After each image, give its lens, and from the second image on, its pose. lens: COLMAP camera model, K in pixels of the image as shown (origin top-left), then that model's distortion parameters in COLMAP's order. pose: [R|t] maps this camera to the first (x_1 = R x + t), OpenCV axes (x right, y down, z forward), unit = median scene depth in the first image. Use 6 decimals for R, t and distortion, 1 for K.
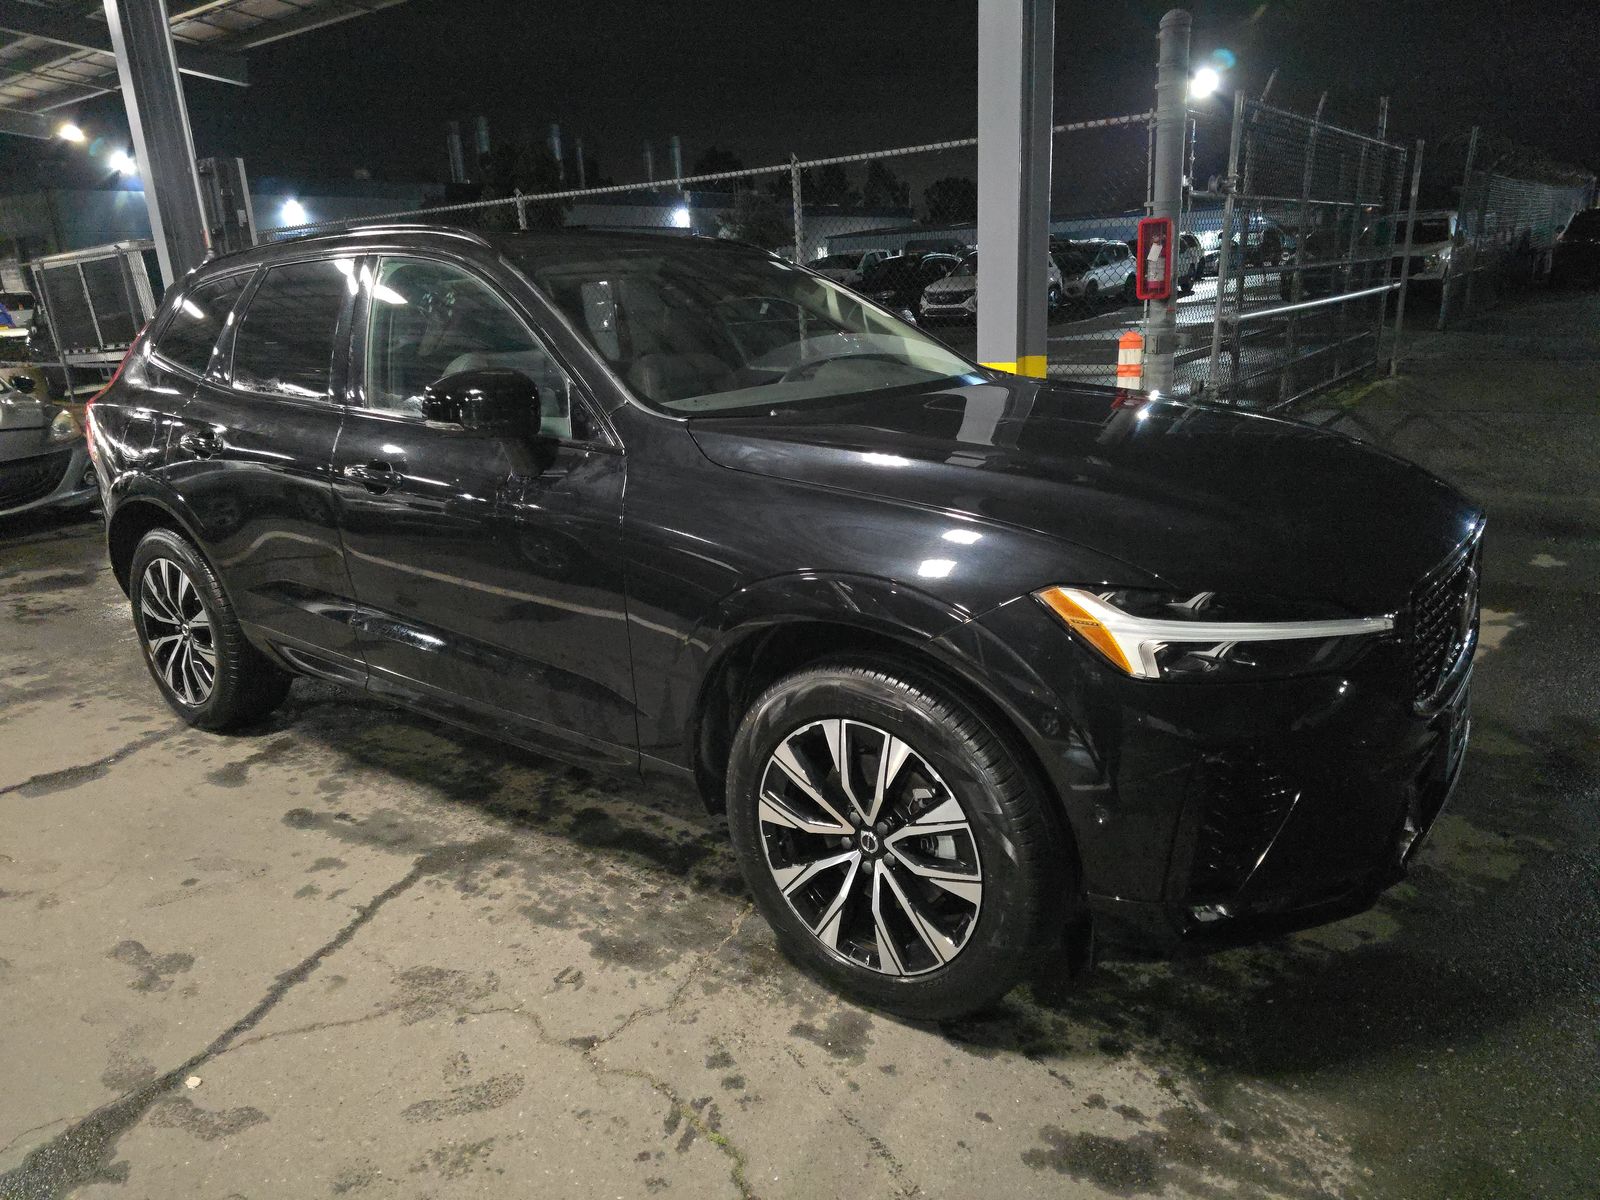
lens RADIAL K [[1142.3, 0, 806.8], [0, 1142.3, 598.7], [0, 0, 1]] dist [0.026818, -0.007207]
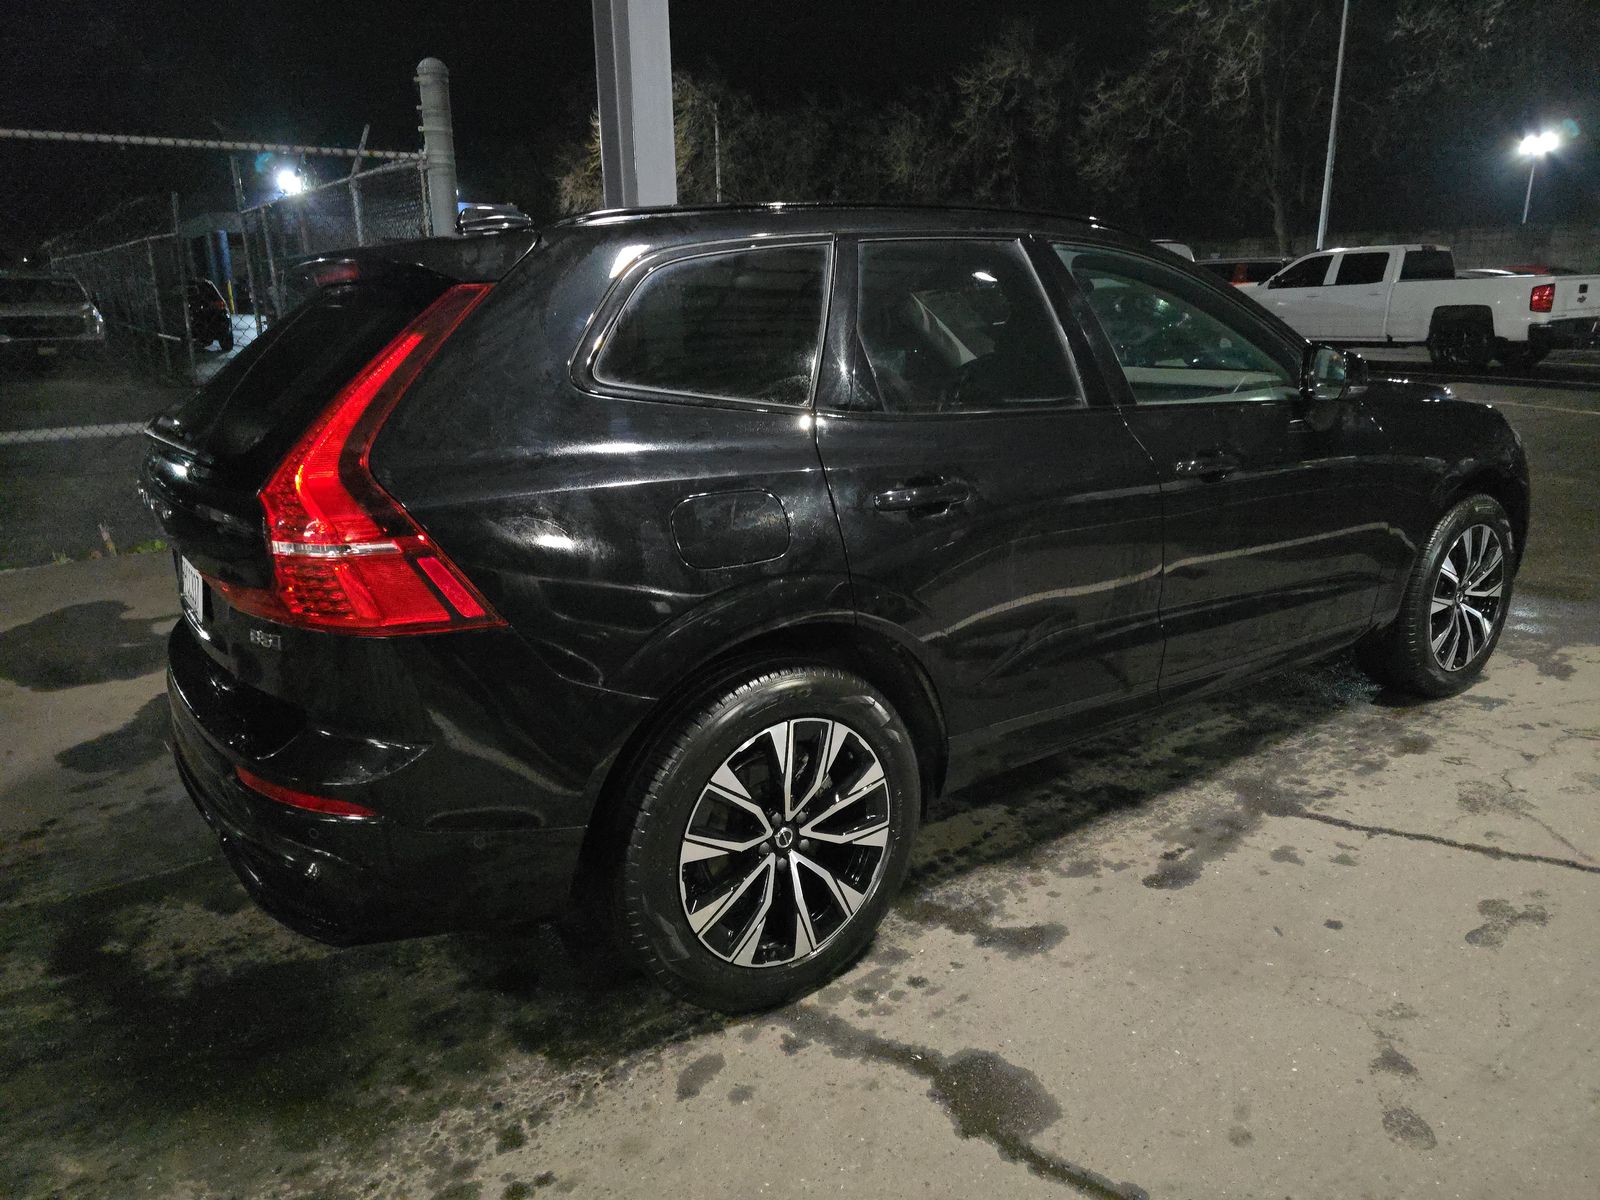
lens RADIAL K [[1082.8, 0, 748.8], [0, 1082.8, 607.1], [0, 0, 1]] dist [0.071116, -0.057782]
pose [[0.278477, -0.211544, 0.936856, -1.345071], [0.259044, 0.955836, 0.138830, -0.229697], [-0.924850, 0.204026, 0.320977, 1.018405]]
